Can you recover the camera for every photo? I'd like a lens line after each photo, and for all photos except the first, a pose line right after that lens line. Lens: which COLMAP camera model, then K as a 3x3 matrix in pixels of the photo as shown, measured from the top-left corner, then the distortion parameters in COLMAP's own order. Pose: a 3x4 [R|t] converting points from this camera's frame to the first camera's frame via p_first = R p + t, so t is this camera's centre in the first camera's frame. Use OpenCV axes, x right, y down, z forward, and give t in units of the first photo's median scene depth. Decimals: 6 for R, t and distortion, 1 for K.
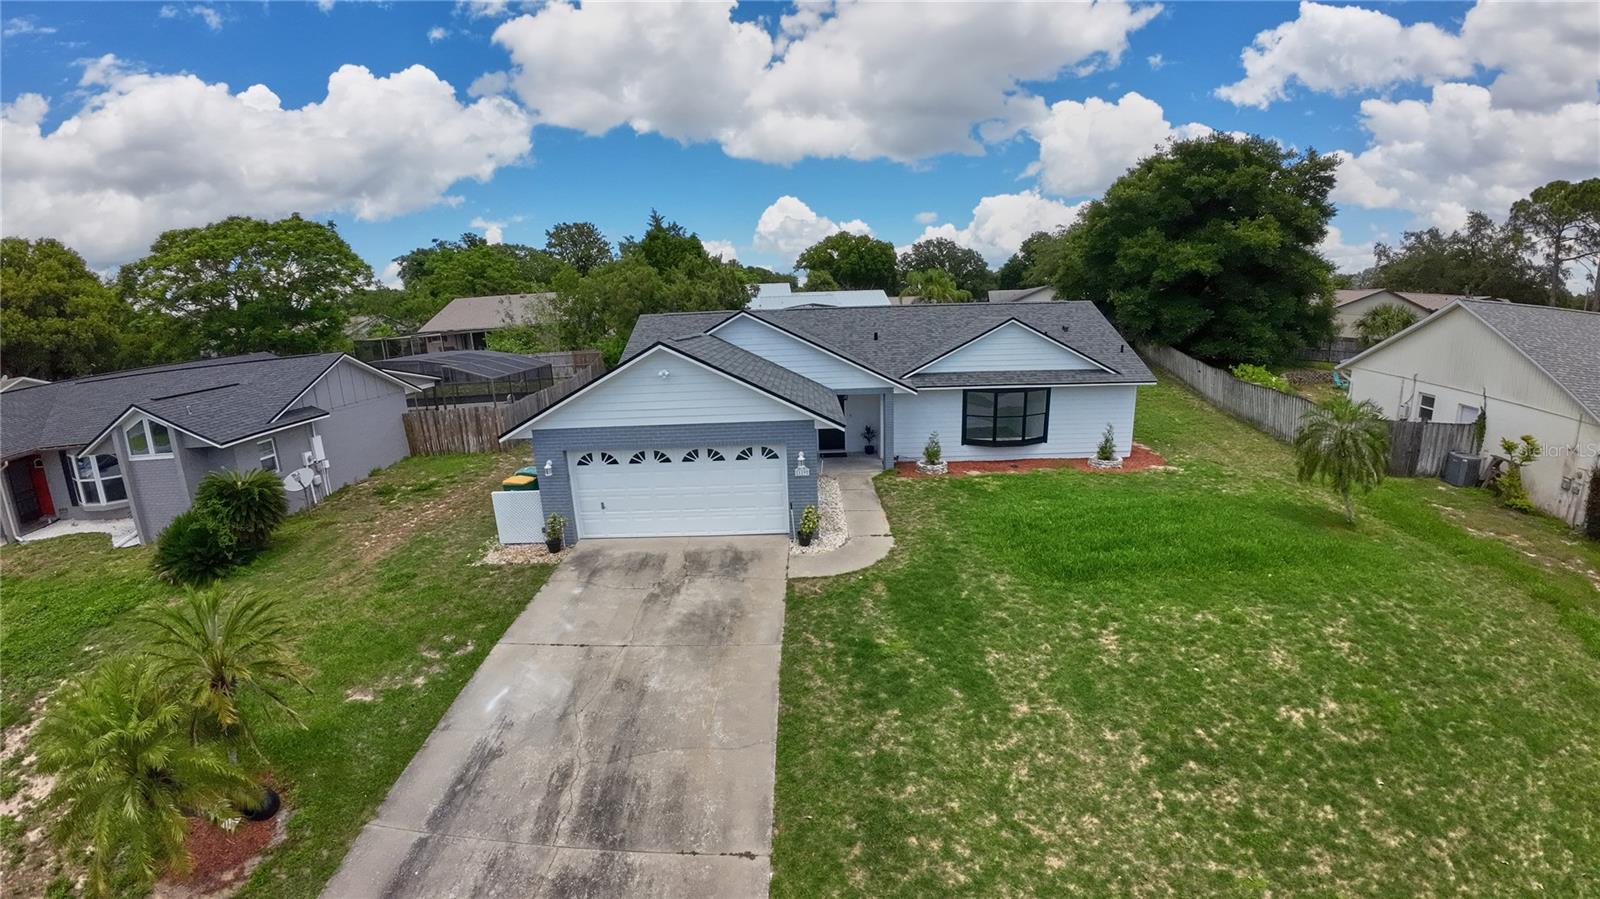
lens RADIAL K [[587.1, 0, 793.9], [0, 587.1, 445.0], [0, 0, 1]] dist [-0.113102, 0.008981]
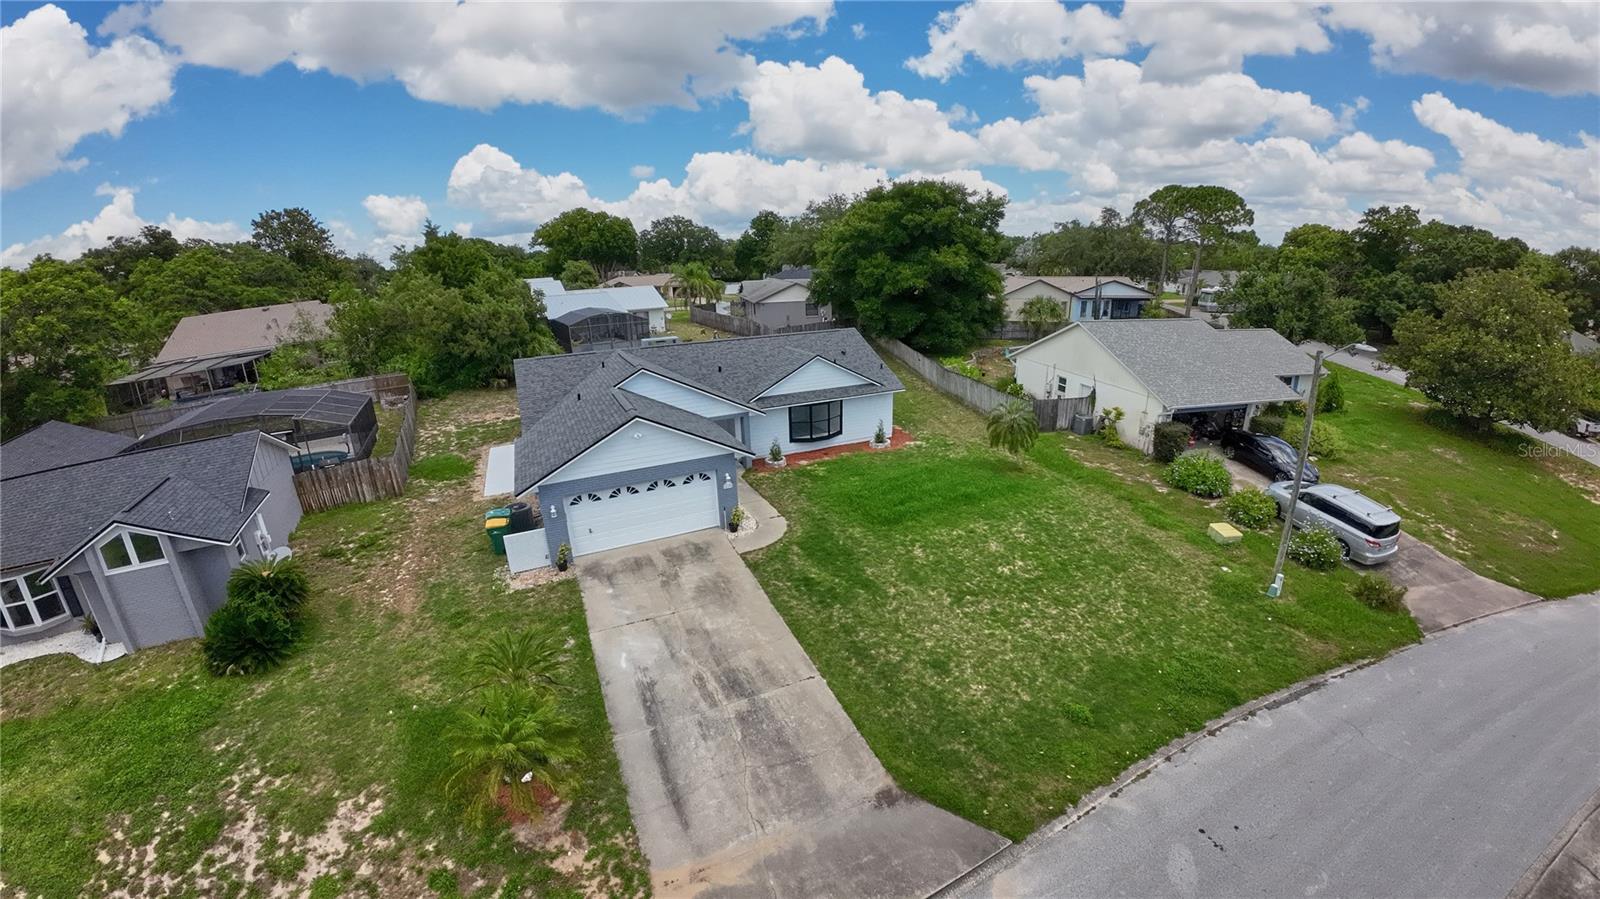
lens RADIAL K [[587.1, 0, 793.9], [0, 587.1, 445.0], [0, 0, 1]] dist [-0.113102, 0.008981]
pose [[0.897846, -0.125992, 0.421899, -0.435197], [0.097586, 0.991297, 0.088358, -0.168367], [-0.429359, -0.038161, 0.902327, -0.440088]]
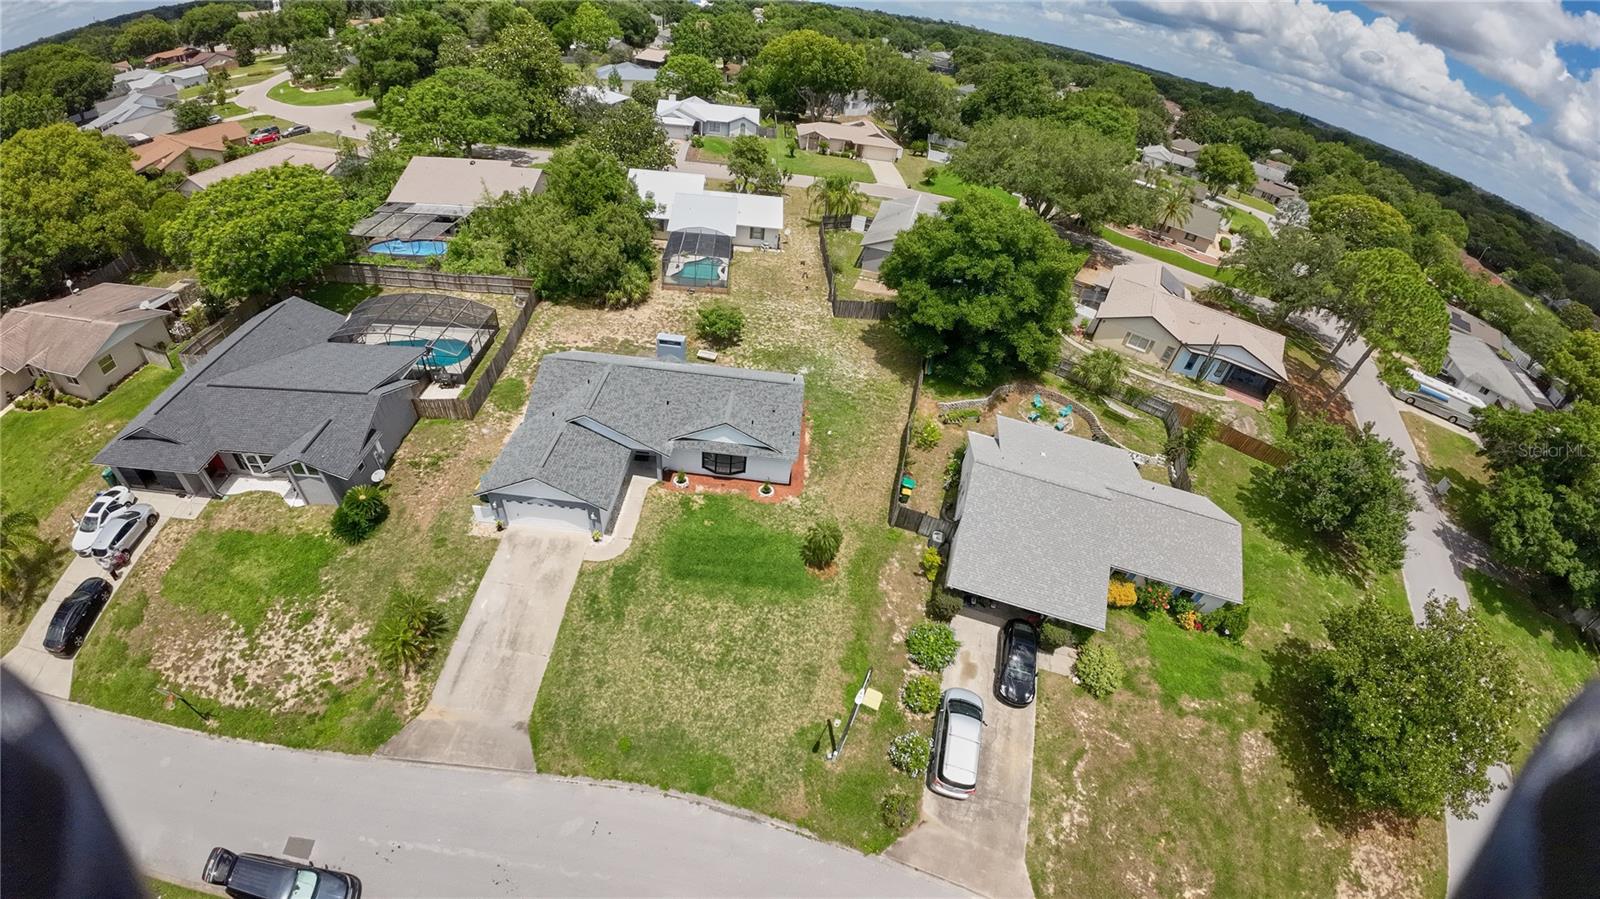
lens RADIAL K [[587.1, 0, 793.9], [0, 587.1, 445.0], [0, 0, 1]] dist [-0.113102, 0.008981]
pose [[0.989616, 0.119505, 0.079860, 0.591213], [-0.142221, 0.894543, 0.423753, -1.325132], [-0.020798, -0.430711, 0.902250, -1.075156]]
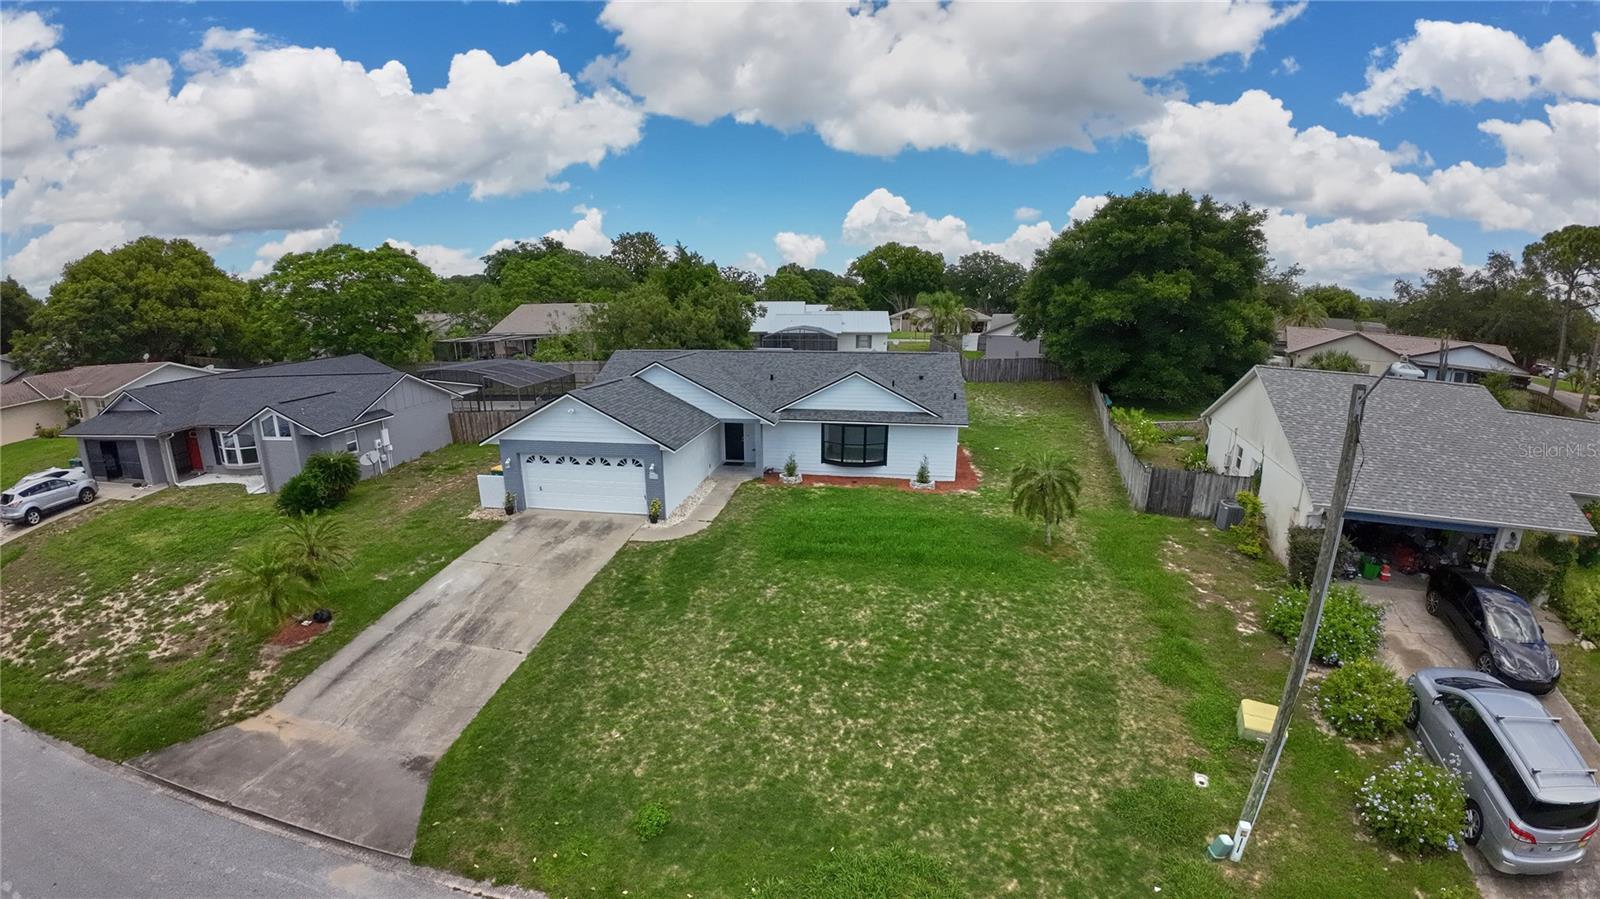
lens RADIAL K [[587.1, 0, 793.9], [0, 587.1, 445.0], [0, 0, 1]] dist [-0.113102, 0.008981]
pose [[0.990278, 0.062802, -0.124122, 0.534157], [-0.061751, 0.998016, 0.012303, -0.074810], [0.124648, -0.004519, 0.992191, -0.471945]]
